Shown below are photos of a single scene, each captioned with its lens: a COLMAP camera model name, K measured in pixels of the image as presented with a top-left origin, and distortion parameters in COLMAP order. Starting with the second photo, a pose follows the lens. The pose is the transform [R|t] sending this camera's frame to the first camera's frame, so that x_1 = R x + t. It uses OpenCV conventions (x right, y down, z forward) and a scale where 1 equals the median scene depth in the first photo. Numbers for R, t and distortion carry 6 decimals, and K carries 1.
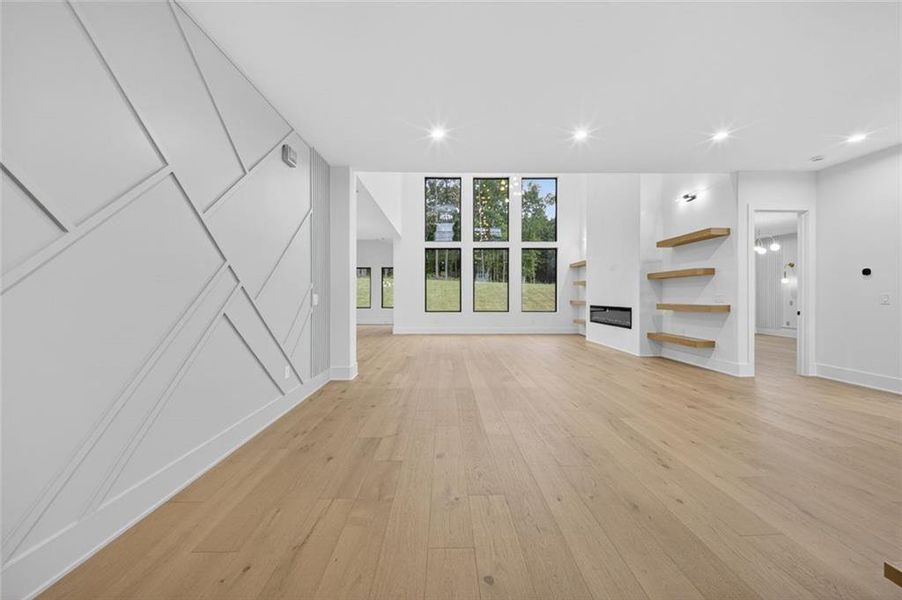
lens RADIAL K [[316.7, 0, 451.7], [0, 316.7, 296.0], [0, 0, 1]] dist [0.001670, 0.000400]
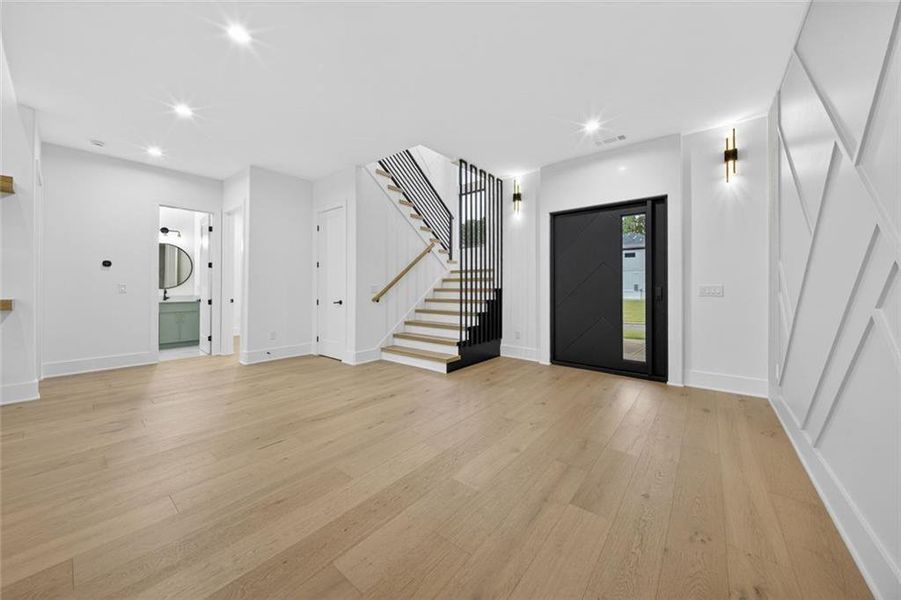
lens RADIAL K [[316.4, 0, 456.7], [0, 316.4, 283.8], [0, 0, 1]] dist [0.001670, 0.000400]
pose [[-0.767610, 0.004035, 0.640905, -0.479345], [0.003323, 0.999992, -0.002316, -0.001329], [-0.640909, 0.000351, -0.767617, 1.717160]]
